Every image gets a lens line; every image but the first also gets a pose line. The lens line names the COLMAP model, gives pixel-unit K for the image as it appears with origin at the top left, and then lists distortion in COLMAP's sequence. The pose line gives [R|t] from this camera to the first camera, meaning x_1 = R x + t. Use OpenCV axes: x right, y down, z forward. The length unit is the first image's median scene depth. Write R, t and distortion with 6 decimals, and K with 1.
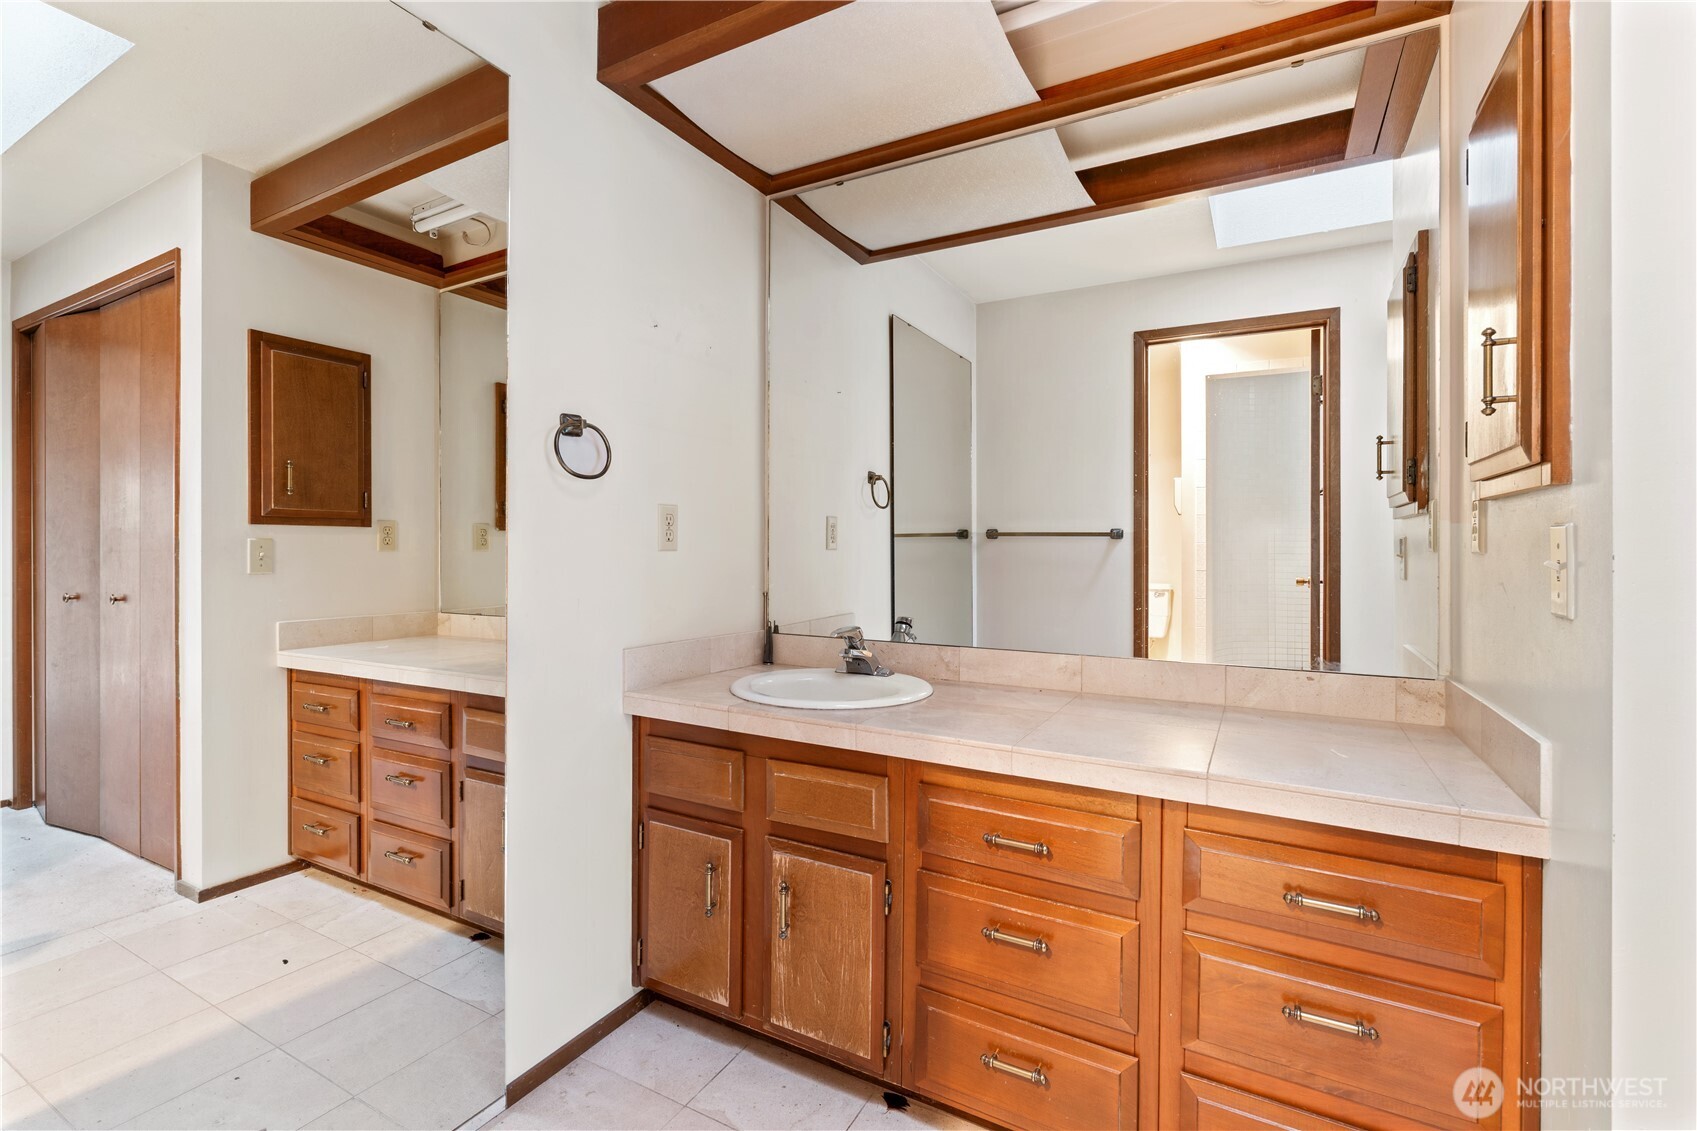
lens RADIAL K [[761.3, 0, 849.3], [0, 761.3, 555.4], [0, 0, 1]] dist [-0.005659, 0.002104]
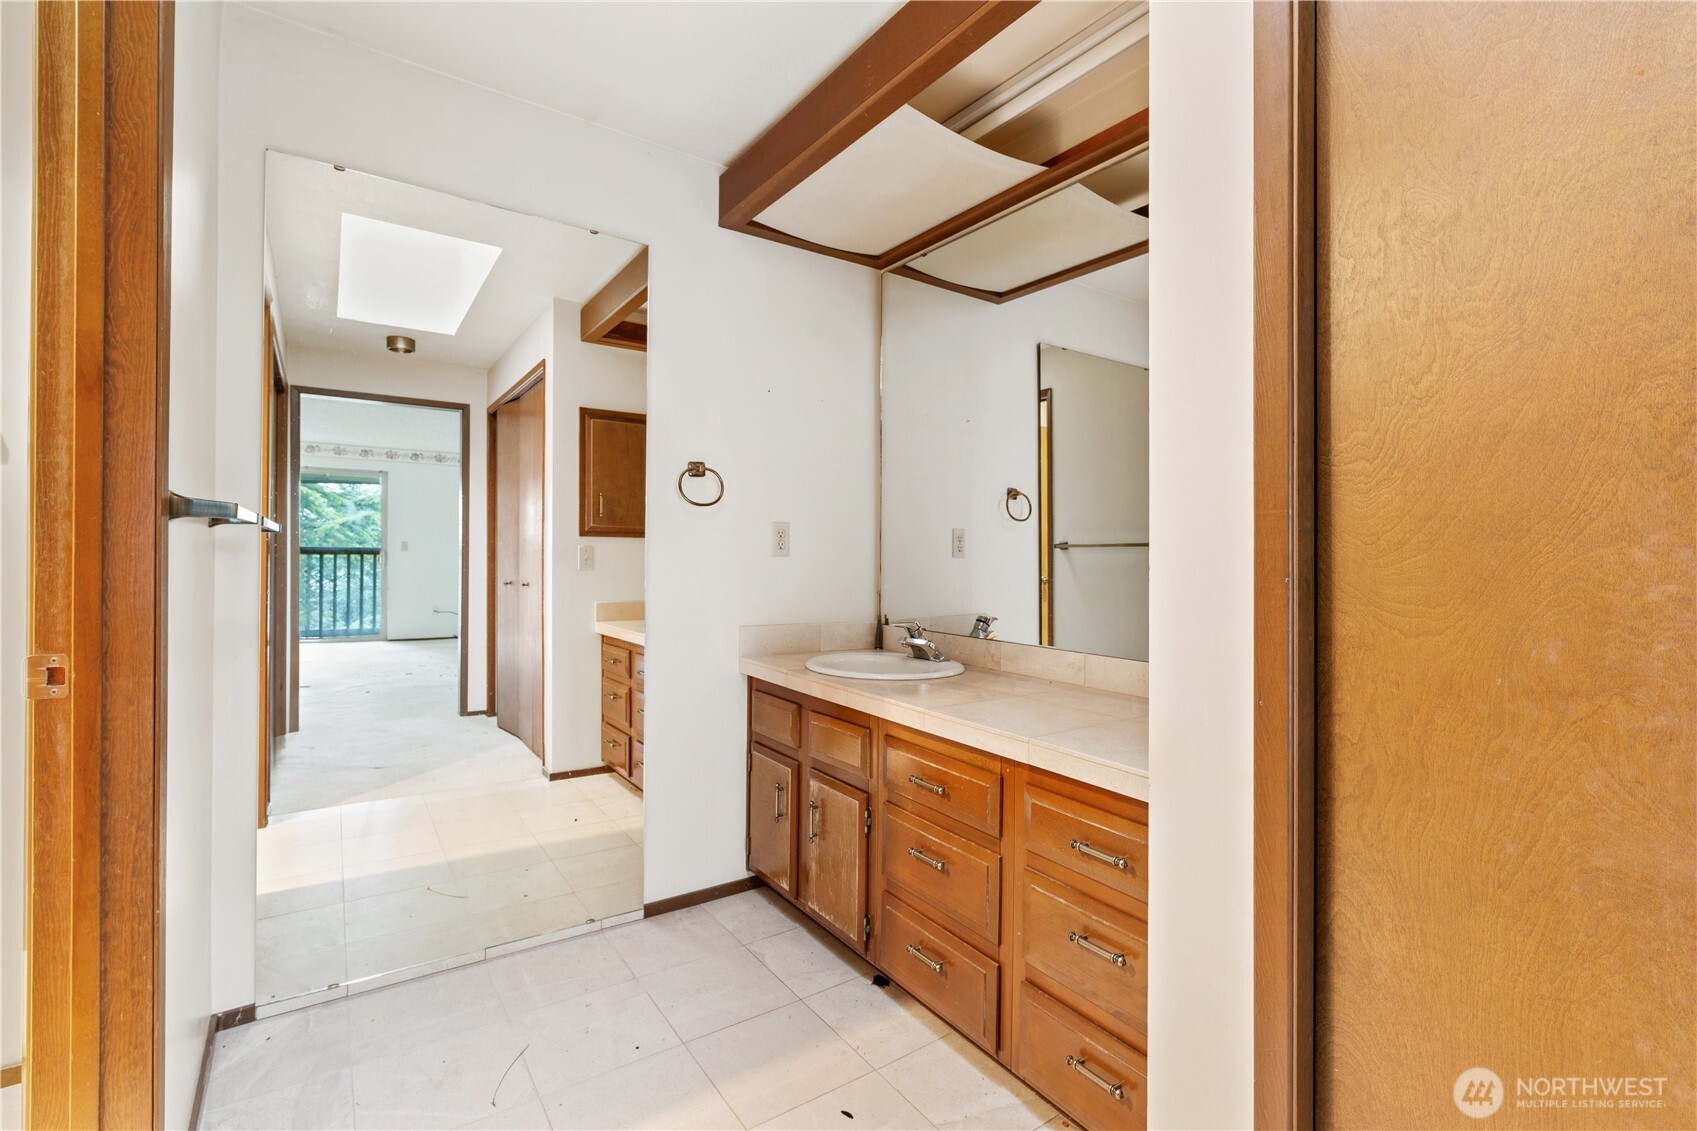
lens RADIAL K [[761.3, 0, 845.8], [0, 761.3, 568.8], [0, 0, 1]] dist [-0.005659, 0.002104]
pose [[0.896418, 0.017677, -0.442856, 0.463212], [-0.014973, 0.999842, 0.009603, 0.001011], [0.442956, -0.001978, 0.896541, -0.155334]]
